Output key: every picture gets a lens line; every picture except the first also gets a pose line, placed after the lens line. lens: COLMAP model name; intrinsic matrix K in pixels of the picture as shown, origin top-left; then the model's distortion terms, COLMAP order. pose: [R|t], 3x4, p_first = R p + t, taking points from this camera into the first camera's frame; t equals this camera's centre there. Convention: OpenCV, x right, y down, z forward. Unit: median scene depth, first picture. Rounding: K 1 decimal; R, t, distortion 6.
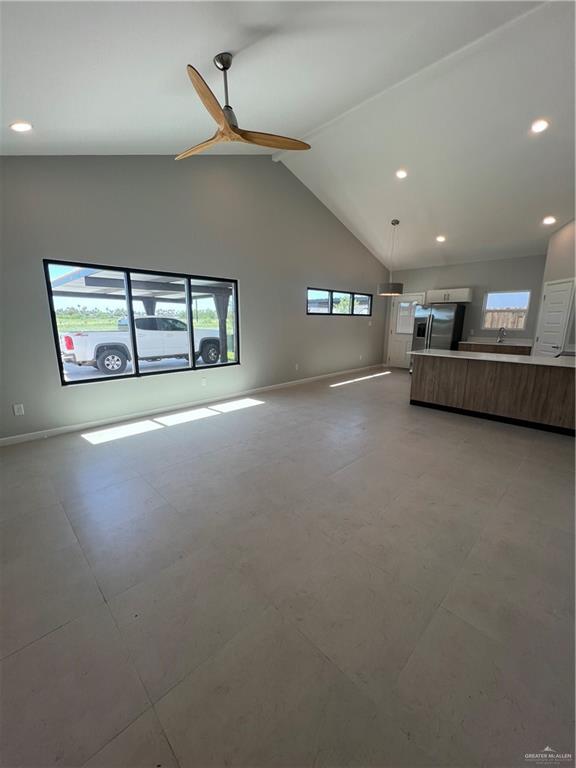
lens RADIAL K [[308.3, 0, 287.7], [0, 308.3, 383.8], [0, 0, 1]] dist [0.000256, 0.000128]
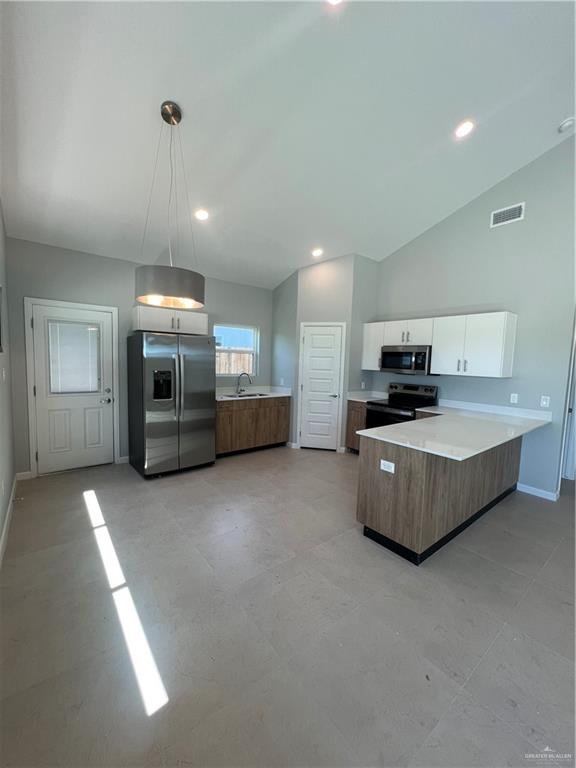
lens RADIAL K [[308.3, 0, 287.2], [0, 308.3, 388.2], [0, 0, 1]] dist [0.000256, 0.000128]
pose [[0.115522, -0.095627, 0.988691, -0.032671], [0.174749, 0.981787, 0.074541, -0.182838], [-0.977813, 0.164161, 0.130129, 0.796857]]
